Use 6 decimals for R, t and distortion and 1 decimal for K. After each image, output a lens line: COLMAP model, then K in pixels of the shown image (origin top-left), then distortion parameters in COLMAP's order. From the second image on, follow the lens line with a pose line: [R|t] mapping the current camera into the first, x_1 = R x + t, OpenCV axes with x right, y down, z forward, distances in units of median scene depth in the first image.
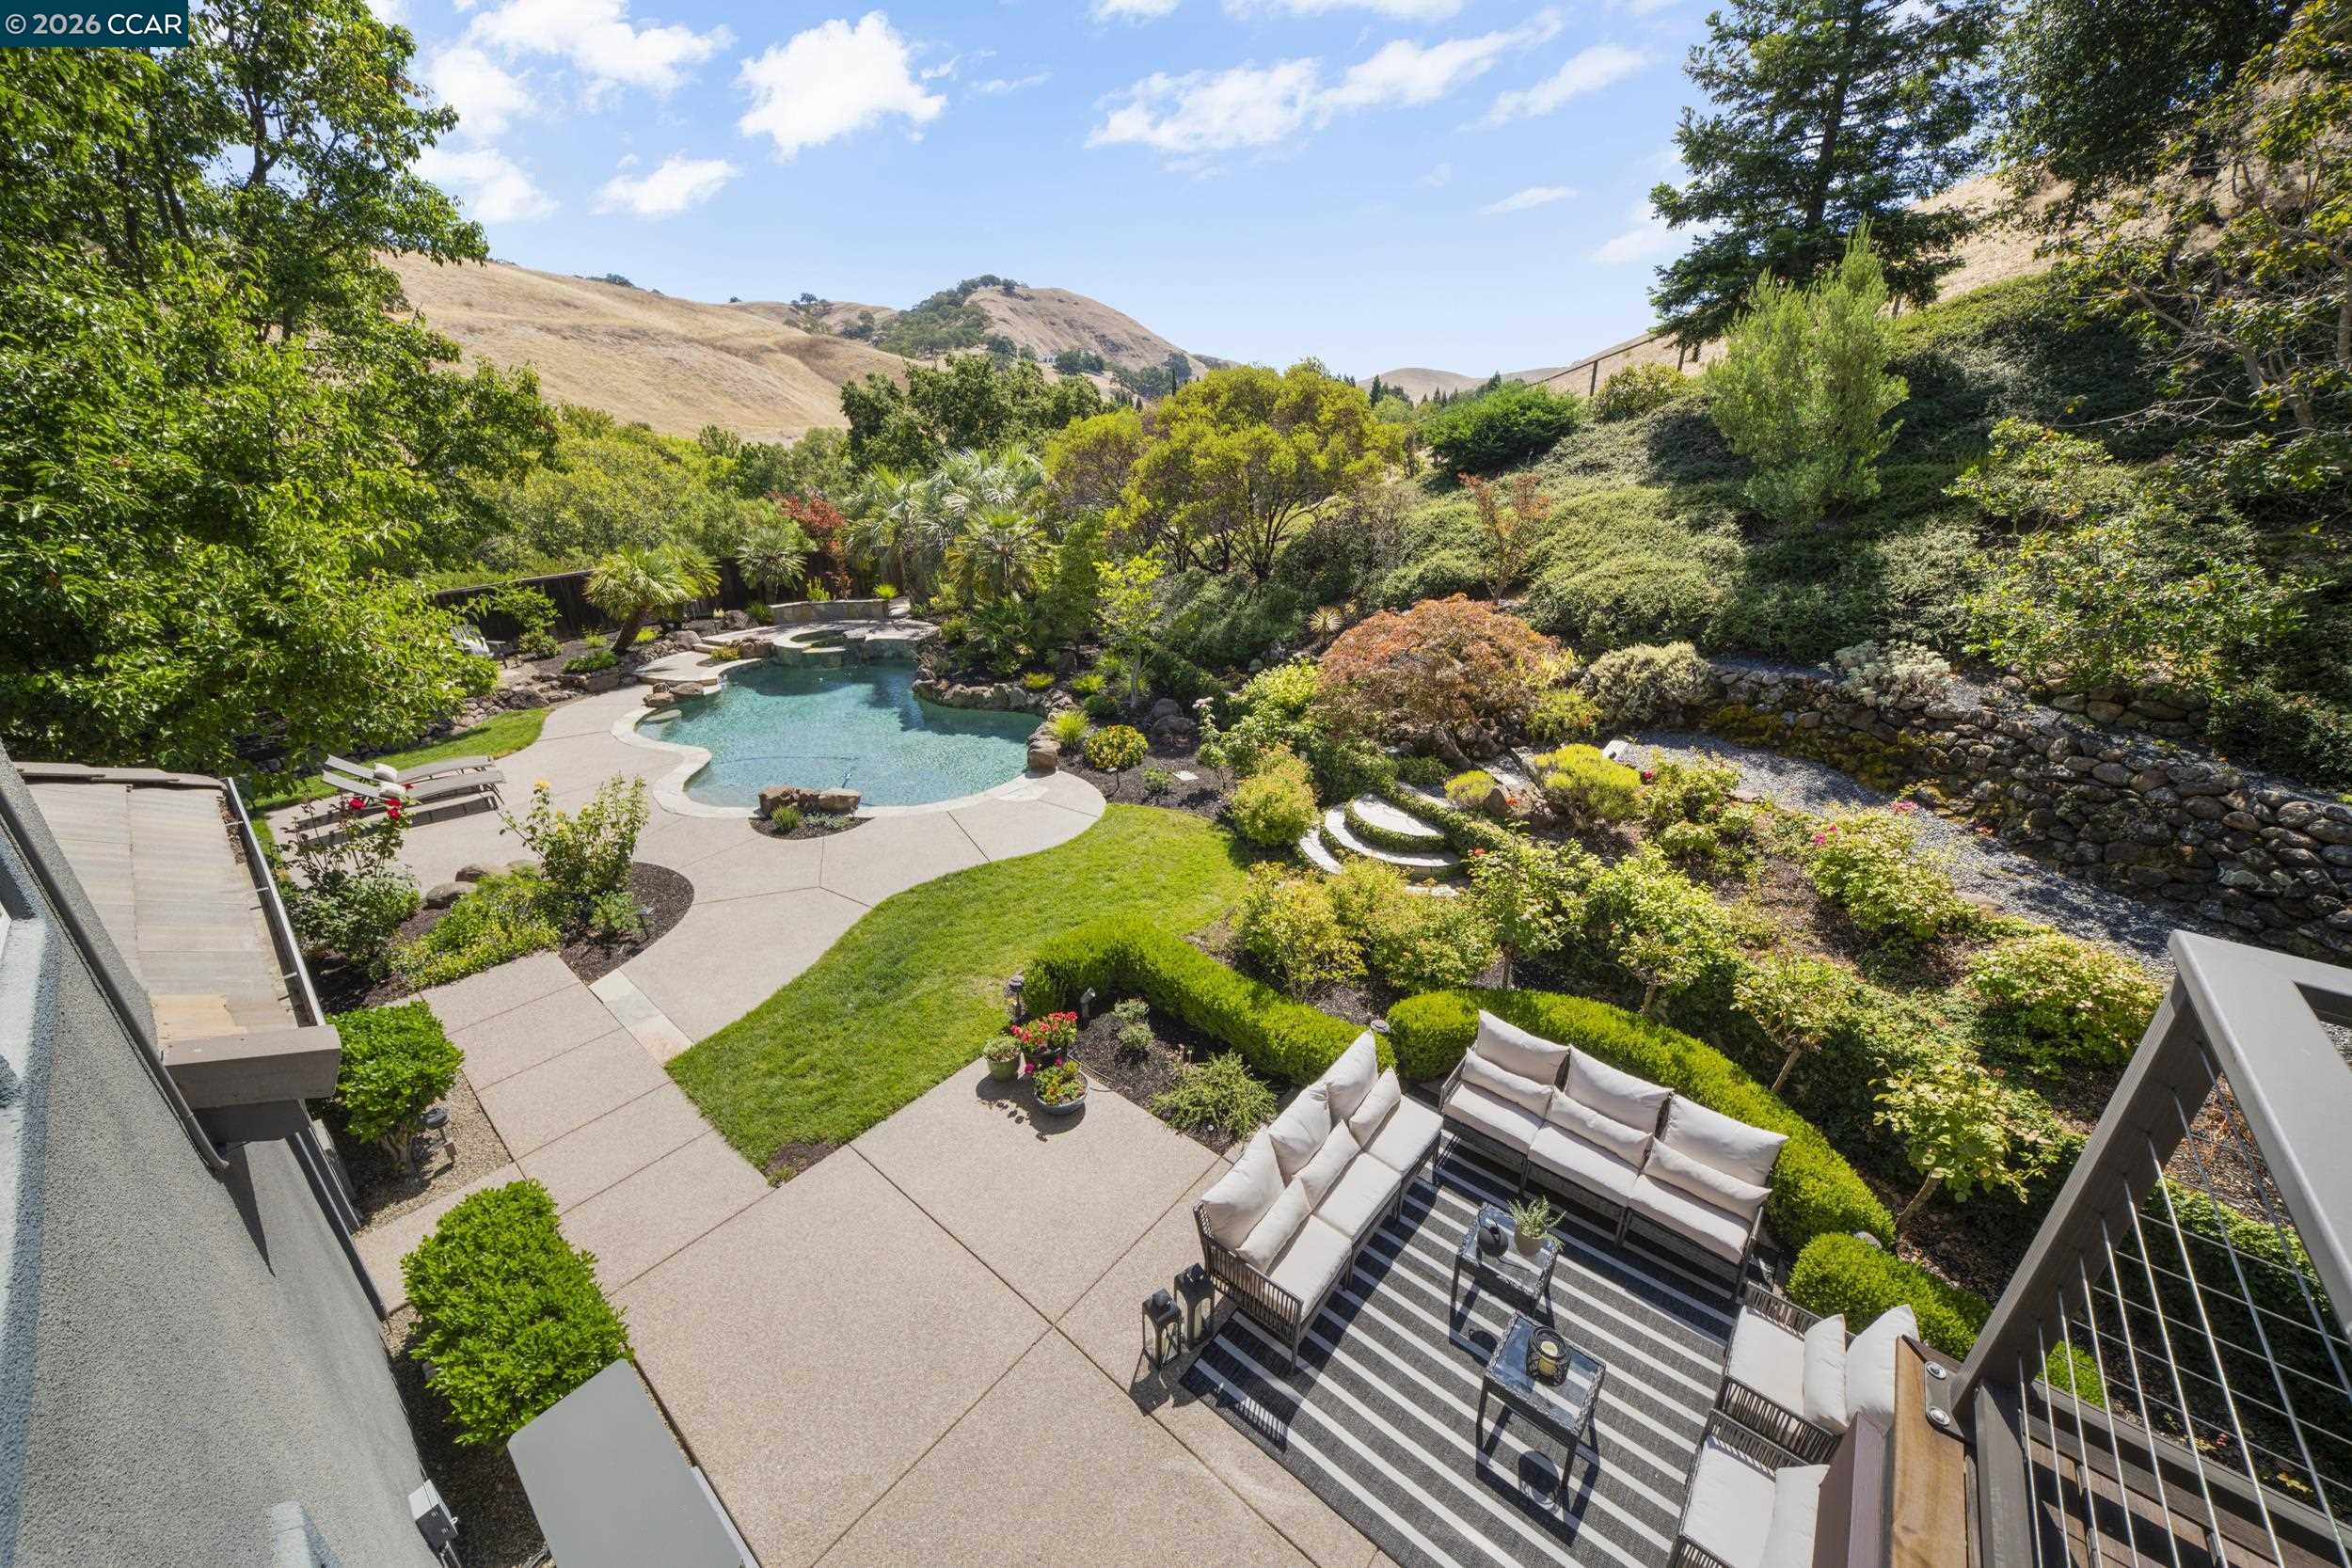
lens RADIAL K [[826.9, 0, 1179.3], [0, 826.9, 784.2], [0, 0, 1]] dist [0.002262, -0.002528]
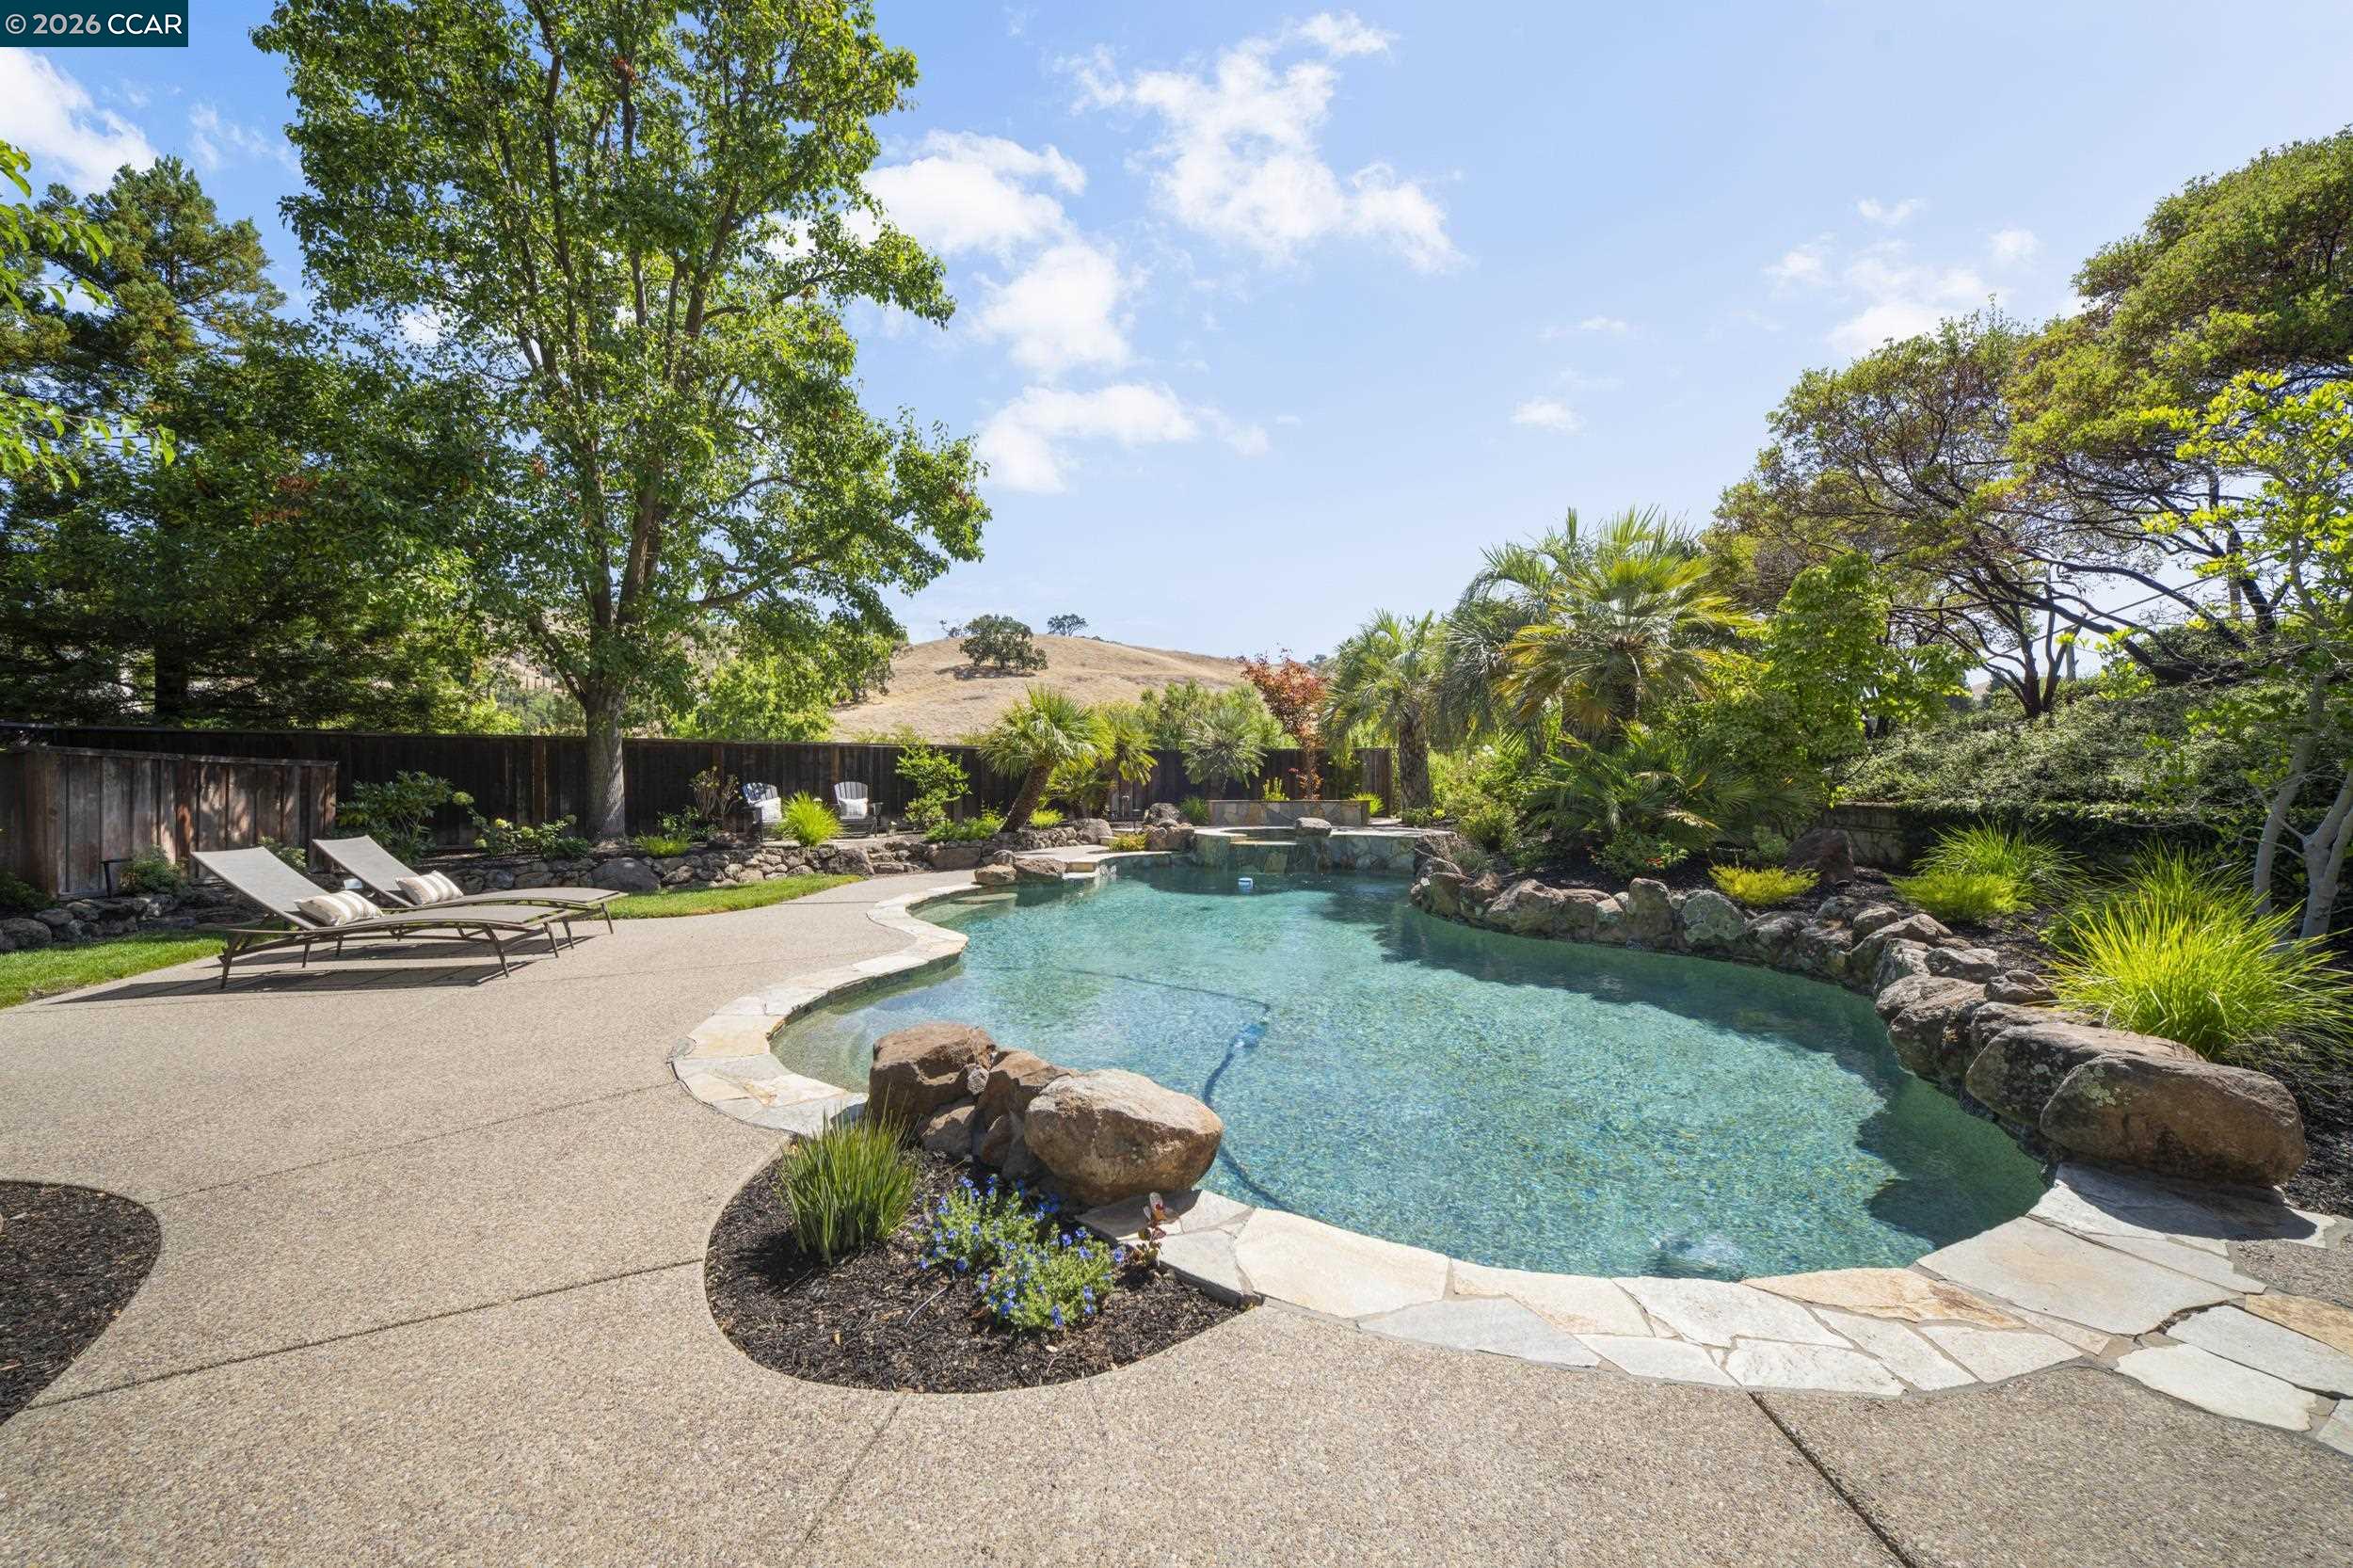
lens RADIAL K [[827.4, 0, 1188.7], [0, 827.4, 785.2], [0, 0, 1]] dist [0.002262, -0.002528]
pose [[0.863694, 0.005629, -0.503985, -0.181269], [-0.189794, 0.929966, -0.314869, 0.000015], [0.466917, 0.367604, 0.804274, 0.498002]]
